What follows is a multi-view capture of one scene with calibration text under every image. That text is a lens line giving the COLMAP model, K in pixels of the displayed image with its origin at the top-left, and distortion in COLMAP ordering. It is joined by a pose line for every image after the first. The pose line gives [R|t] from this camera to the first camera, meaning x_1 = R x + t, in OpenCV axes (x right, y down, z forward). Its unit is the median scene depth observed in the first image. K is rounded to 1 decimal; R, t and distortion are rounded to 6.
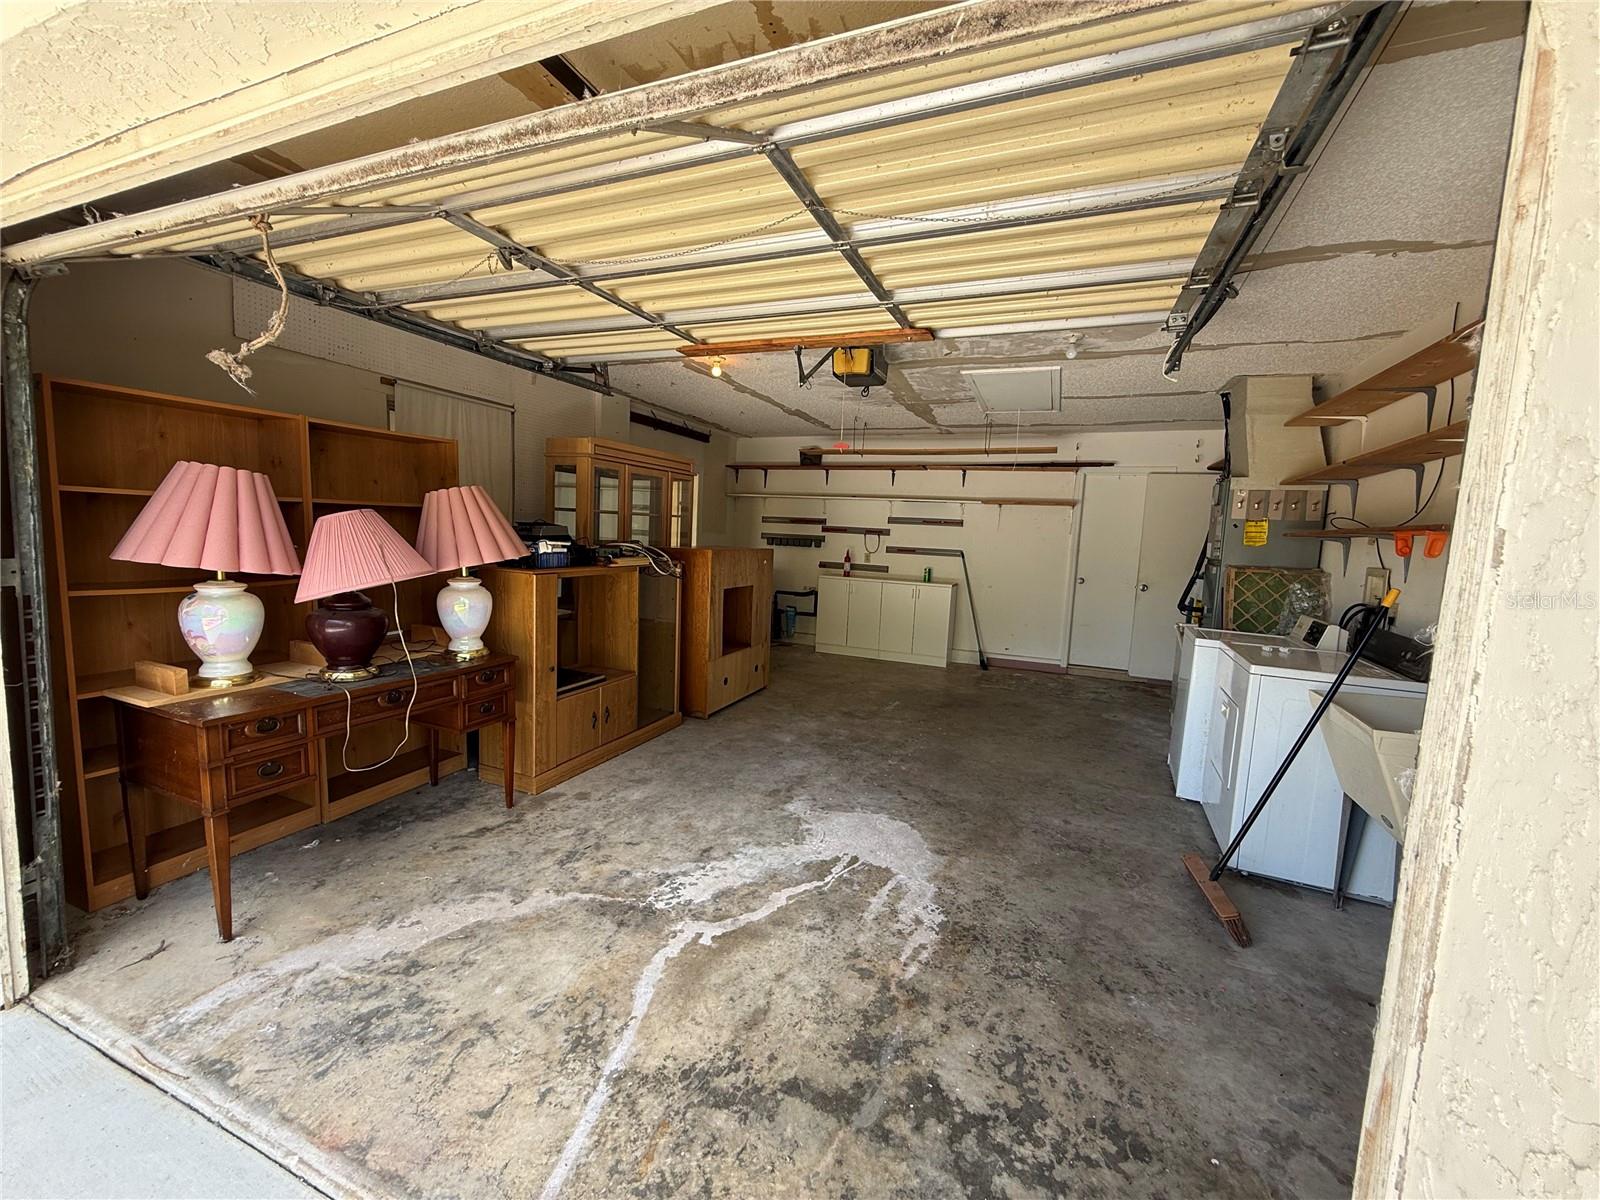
lens RADIAL K [[637.6, 0, 795.8], [0, 637.6, 595.2], [0, 0, 1]] dist [-0.000193, 0.000039]
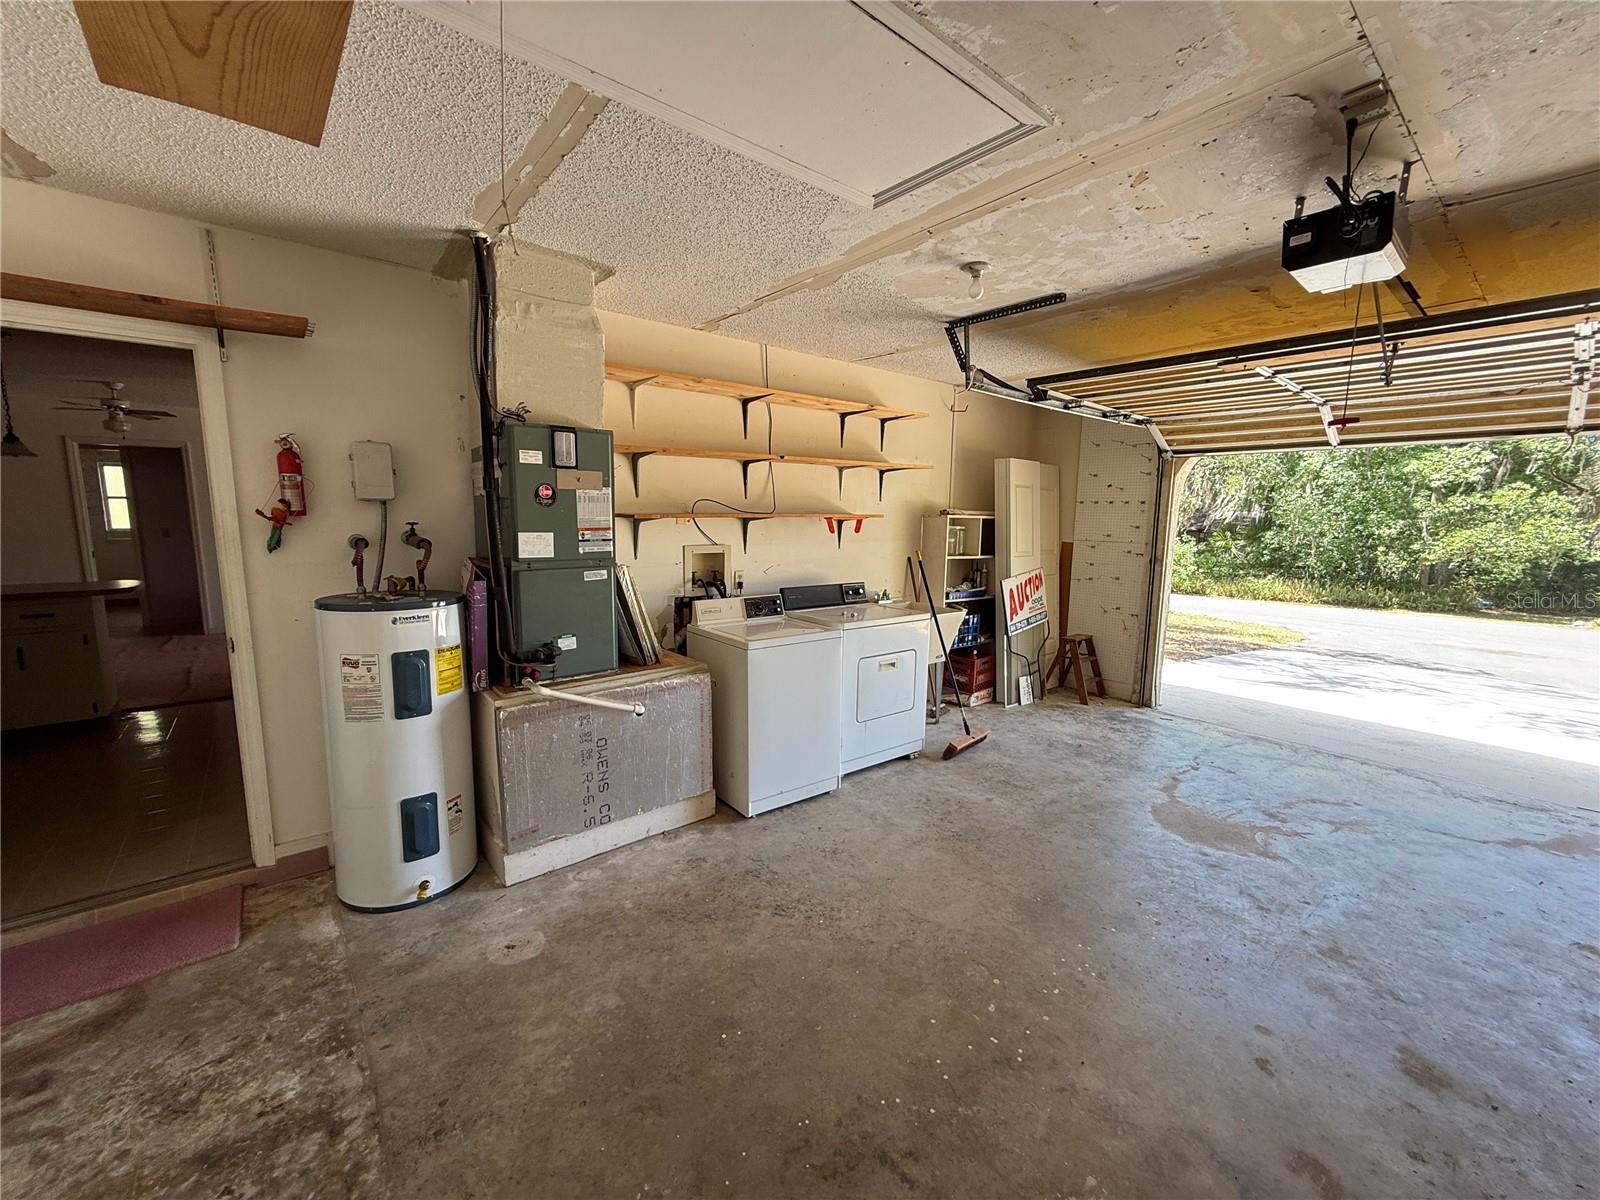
lens RADIAL K [[637.6, 0, 801.0], [0, 637.6, 602.4], [0, 0, 1]] dist [-0.000193, 0.000039]
pose [[-0.885326, -0.122311, 0.448596, 0.263894], [-0.005667, 0.967549, 0.252620, -0.236618], [-0.464937, 0.221109, -0.857289, 1.996264]]
